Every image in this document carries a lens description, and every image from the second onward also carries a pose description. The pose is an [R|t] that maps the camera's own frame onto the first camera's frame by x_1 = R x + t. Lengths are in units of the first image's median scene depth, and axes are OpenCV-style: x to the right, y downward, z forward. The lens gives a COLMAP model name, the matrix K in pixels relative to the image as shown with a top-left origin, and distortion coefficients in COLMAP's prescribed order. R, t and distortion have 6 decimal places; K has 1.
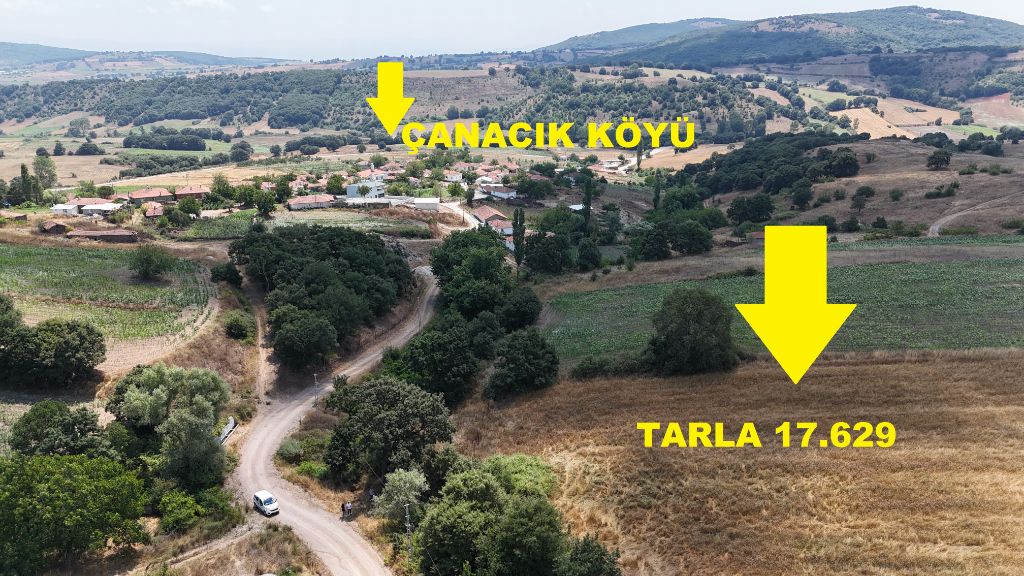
lens RADIAL K [[751.4, 0, 514.7], [0, 751.4, 285.7], [0, 0, 1]] dist [0.073311, -0.073455]
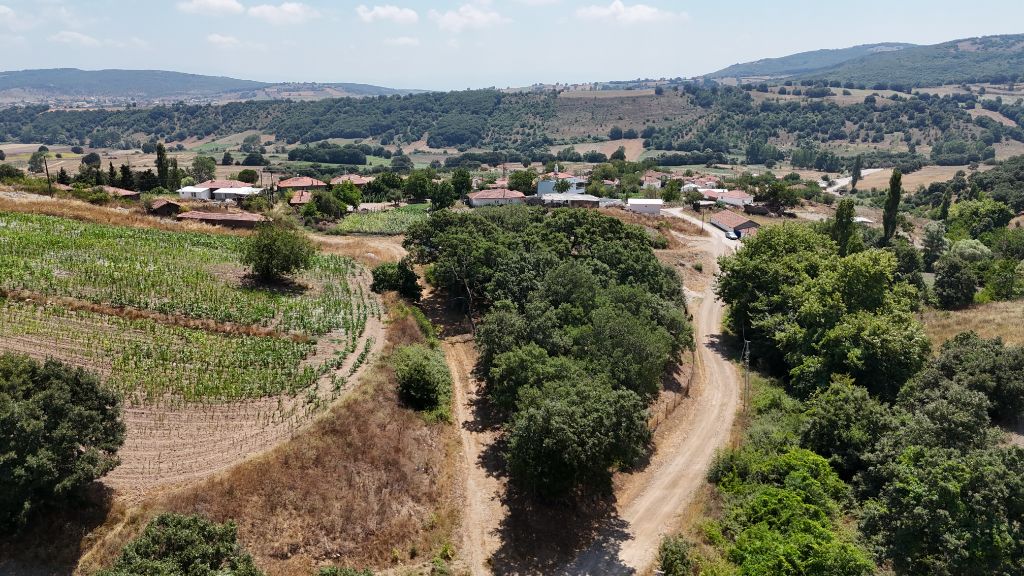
lens RADIAL K [[749.8, 0, 515.0], [0, 749.8, 287.9], [0, 0, 1]] dist [0.080633, -0.082539]
pose [[0.982514, 0.047704, -0.179971, -0.035711], [-0.054608, 0.997942, -0.033601, 0.001028], [0.177998, 0.042841, 0.983098, 0.086027]]
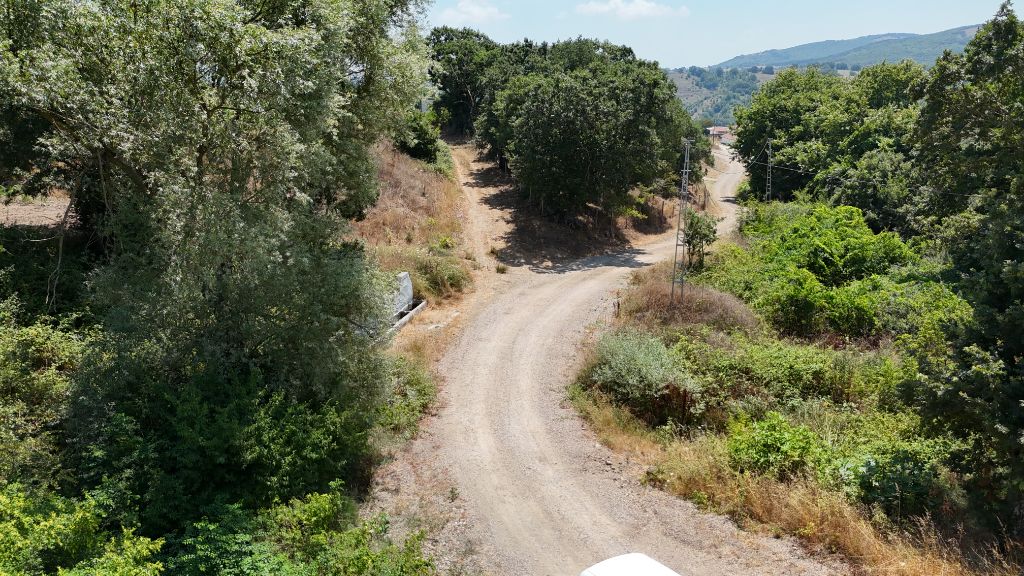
lens RADIAL K [[749.8, 0, 515.0], [0, 749.8, 287.9], [0, 0, 1]] dist [0.080633, -0.082539]
pose [[0.981581, 0.047692, -0.184999, -0.035831], [-0.054083, 0.998096, -0.029653, 0.024452], [0.183232, 0.039112, 0.982291, 0.092994]]
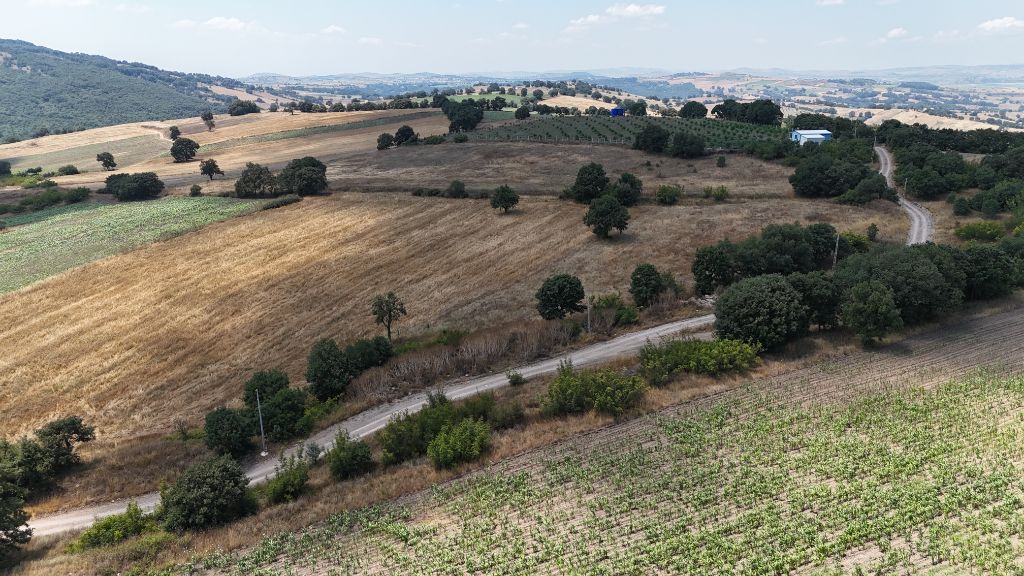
lens RADIAL K [[749.8, 0, 515.0], [0, 749.8, 287.9], [0, 0, 1]] dist [0.080633, -0.082539]
pose [[0.209986, -0.268530, 0.940105, -0.075521], [0.298937, 0.933129, 0.199766, 0.009689], [-0.930883, 0.239085, 0.276217, -0.034211]]
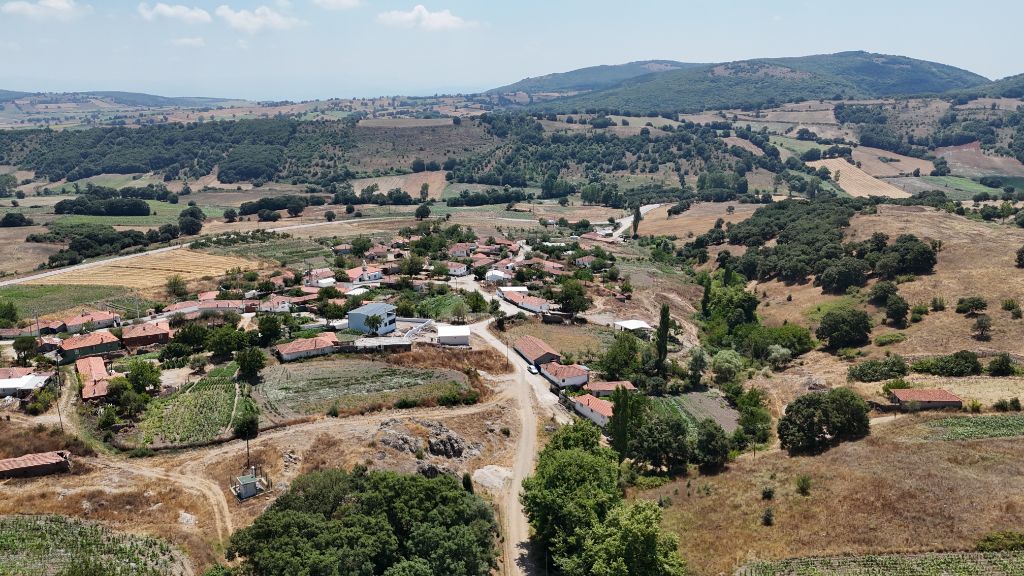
lens RADIAL K [[749.8, 0, 515.0], [0, 749.8, 287.9], [0, 0, 1]] dist [0.080633, -0.082539]
pose [[0.997528, -0.018470, 0.067795, -0.035602], [0.021332, 0.998901, -0.041737, -0.042290], [-0.066949, 0.043080, 0.996826, 0.072057]]
